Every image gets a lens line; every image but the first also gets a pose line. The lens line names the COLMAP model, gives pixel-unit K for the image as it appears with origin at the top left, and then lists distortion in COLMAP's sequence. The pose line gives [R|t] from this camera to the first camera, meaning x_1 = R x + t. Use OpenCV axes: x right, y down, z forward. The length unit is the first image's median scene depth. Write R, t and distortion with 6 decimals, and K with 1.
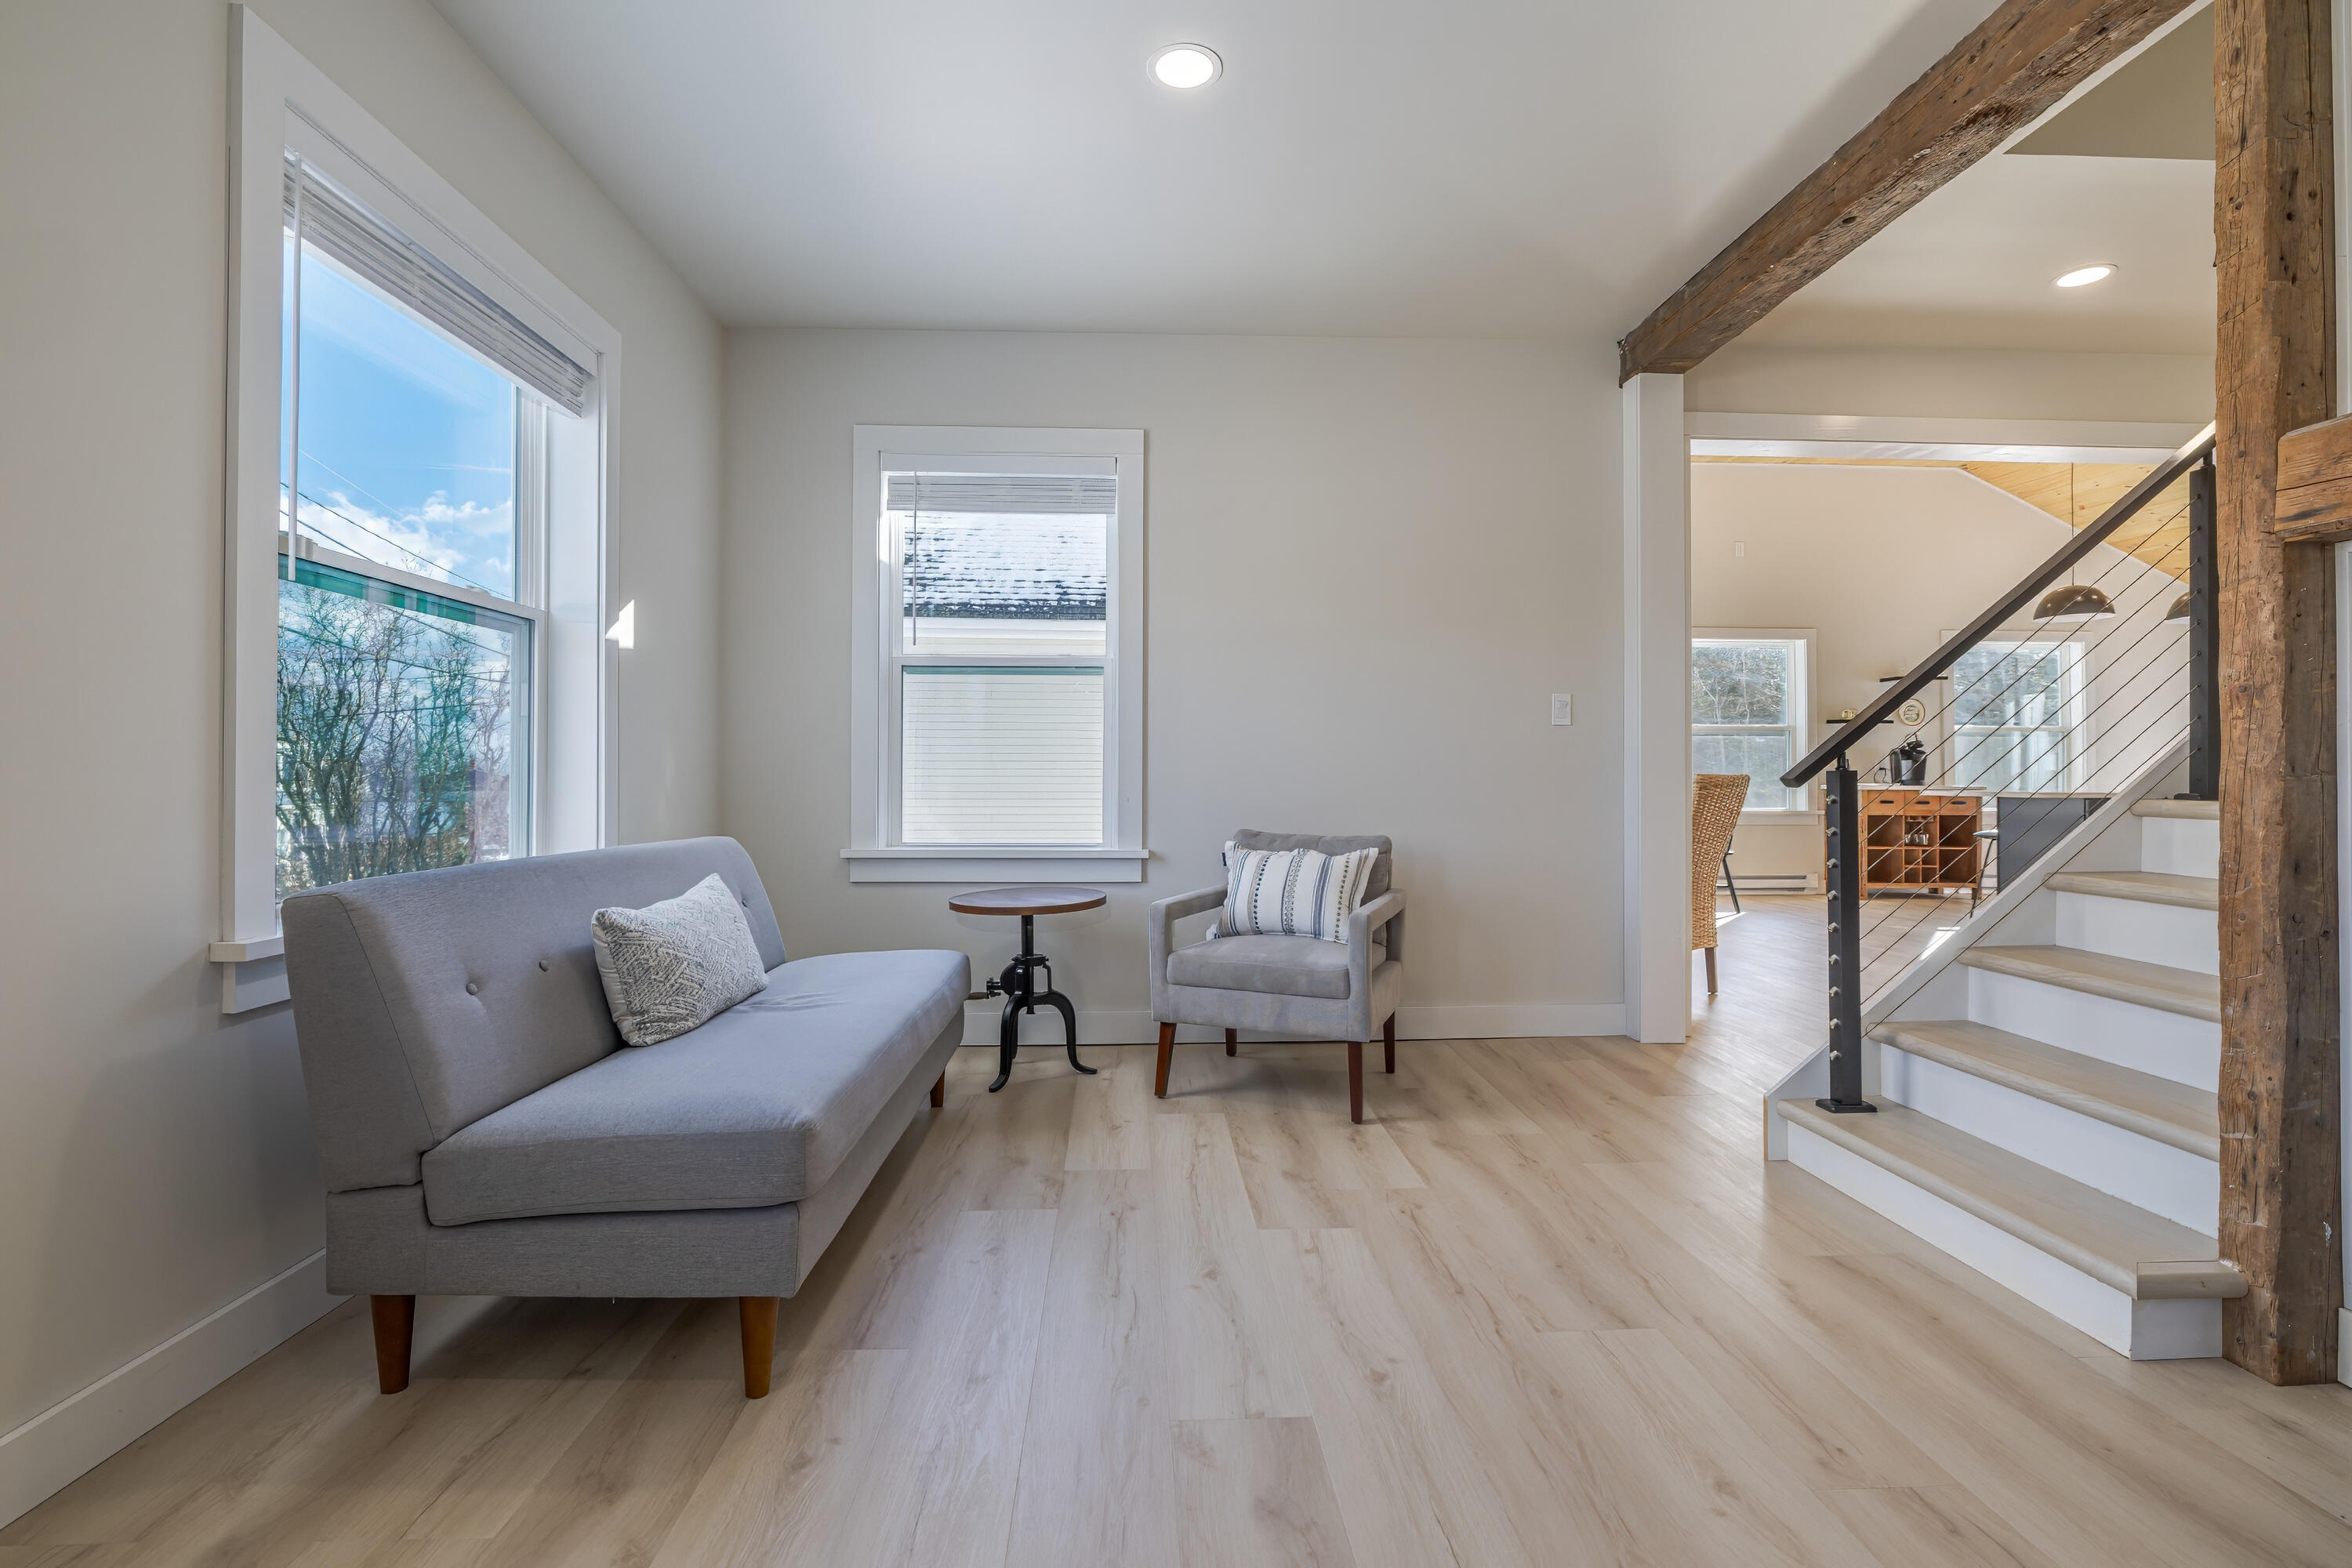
lens RADIAL K [[1167.8, 0, 1161.7], [0, 1167.8, 775.3], [0, 0, 1]] dist [-0.003853, -0.000799]
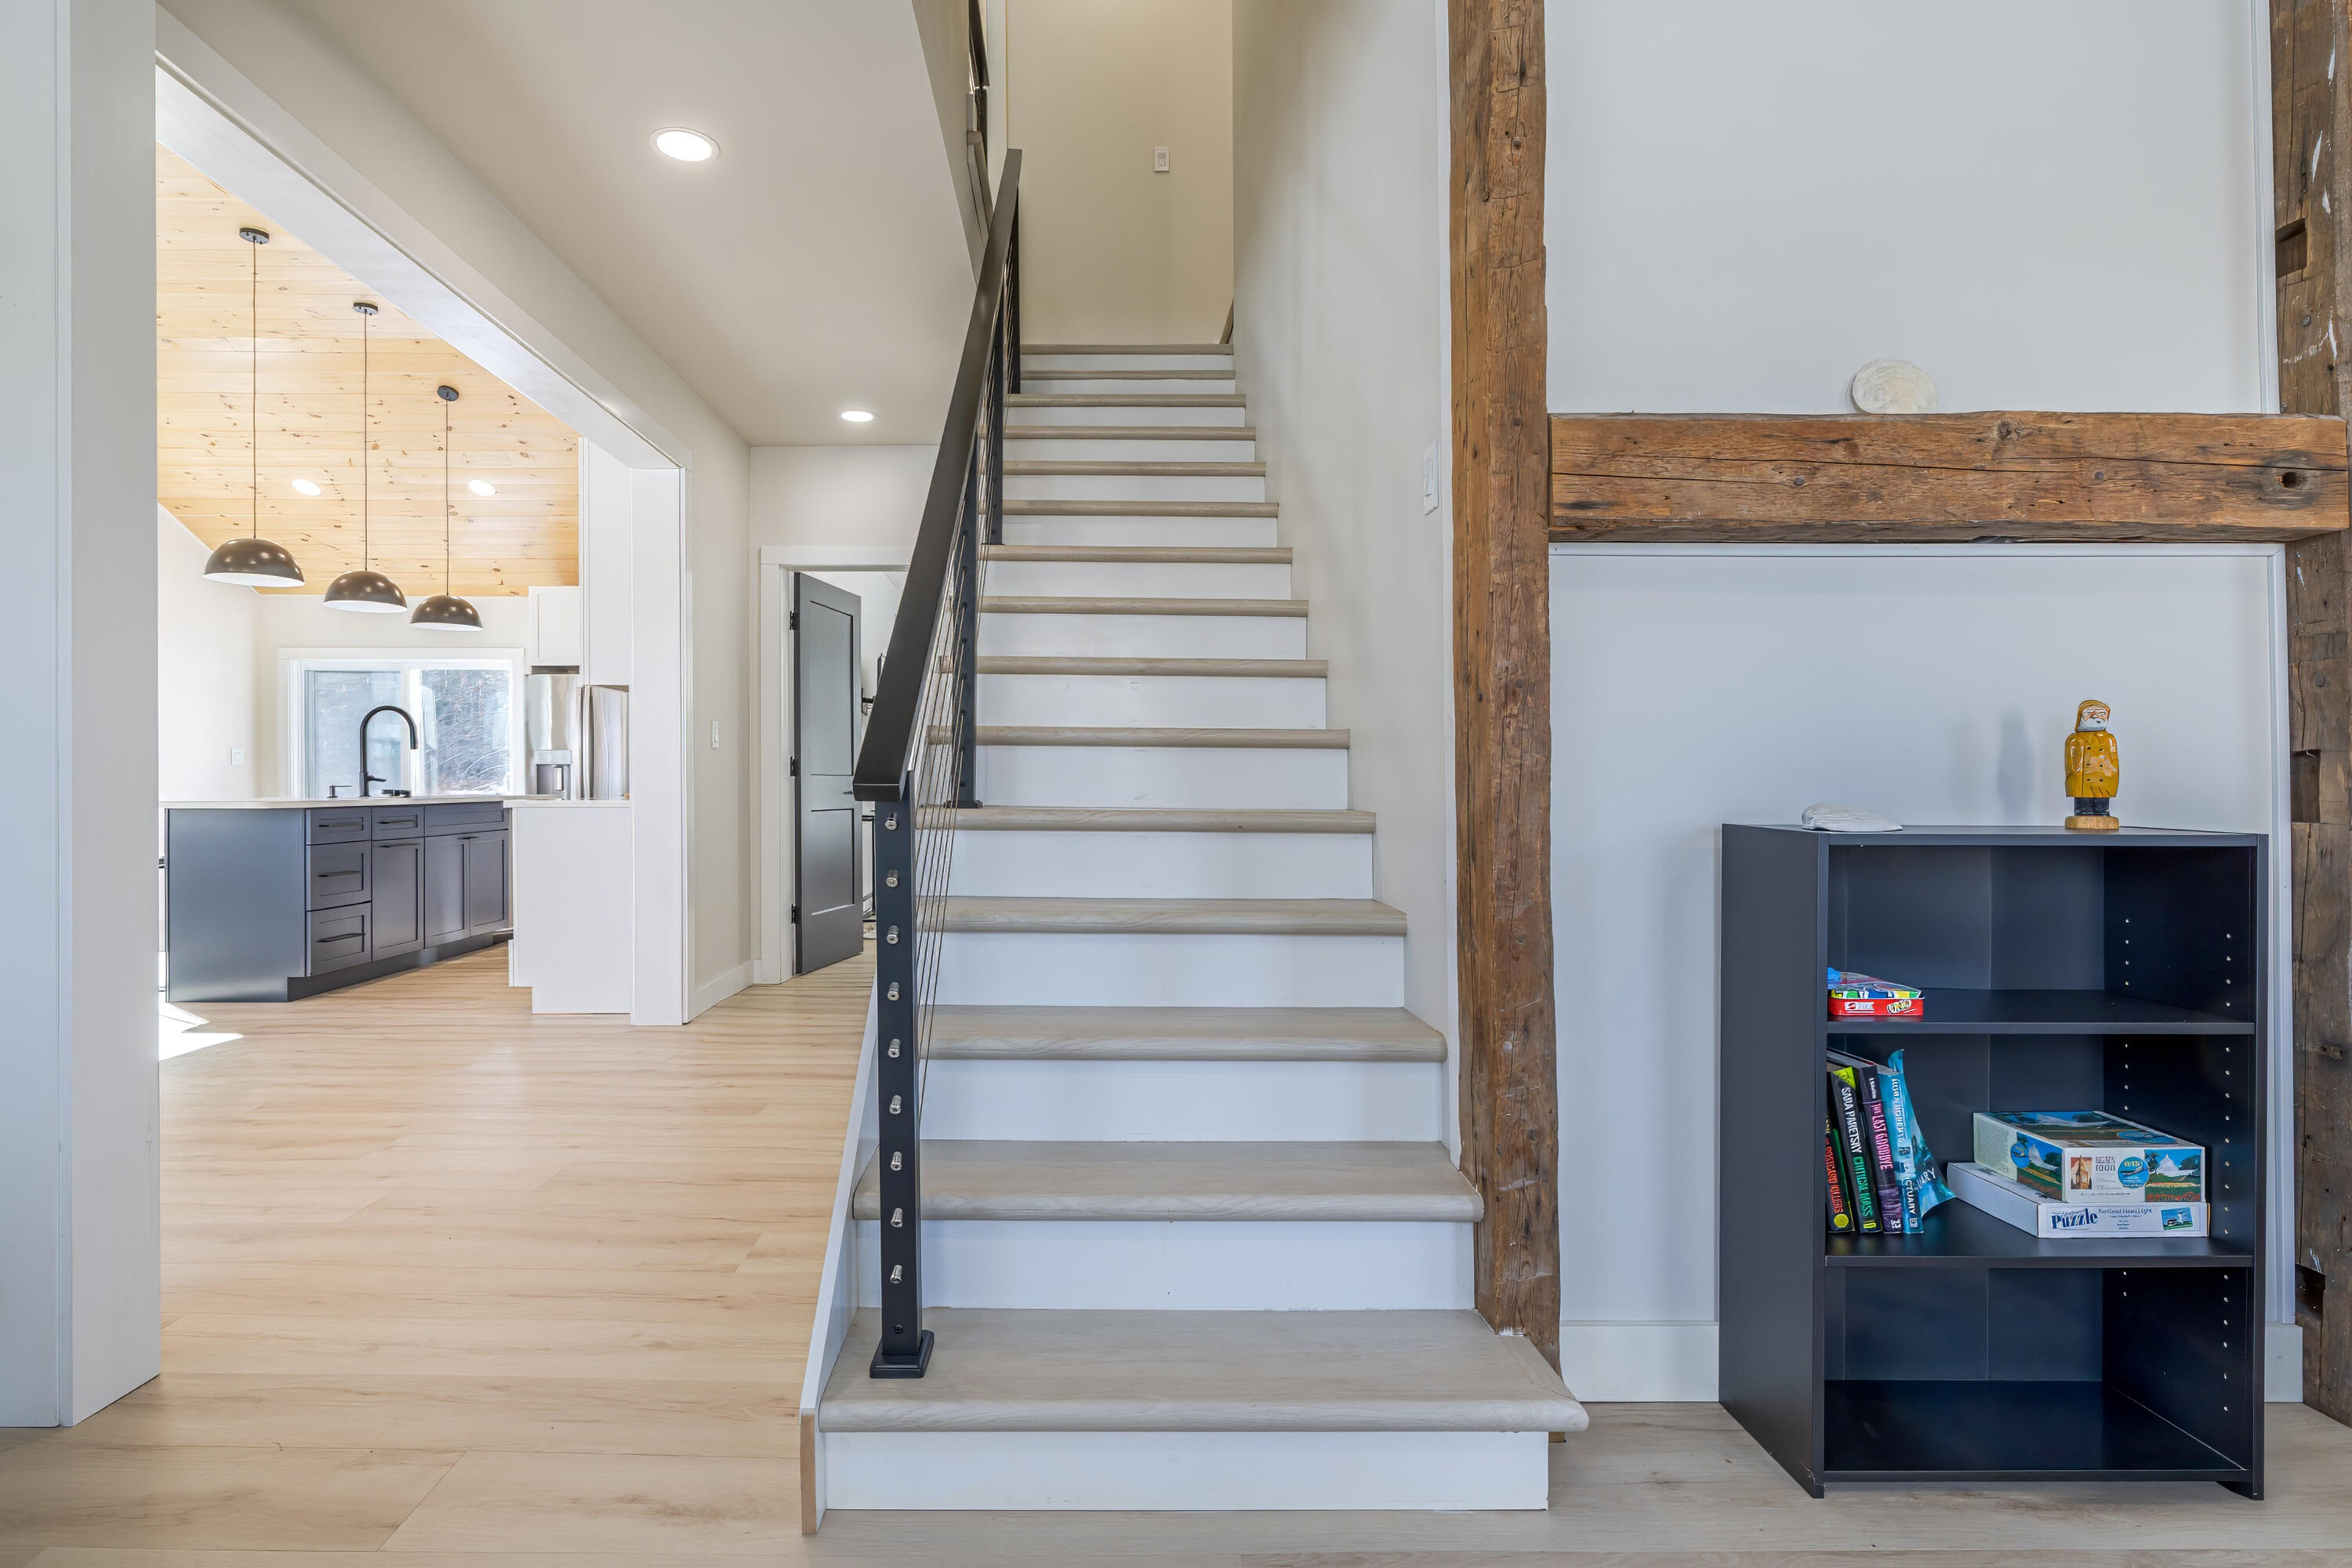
lens RADIAL K [[1167.8, 0, 1161.7], [0, 1167.8, 775.3], [0, 0, 1]] dist [-0.003853, -0.000799]
pose [[0.024634, 0.004113, 0.999688, 0.023065], [-0.002455, 0.999989, -0.004054, 0.000603], [-0.999694, -0.002355, 0.024644, 1.249852]]
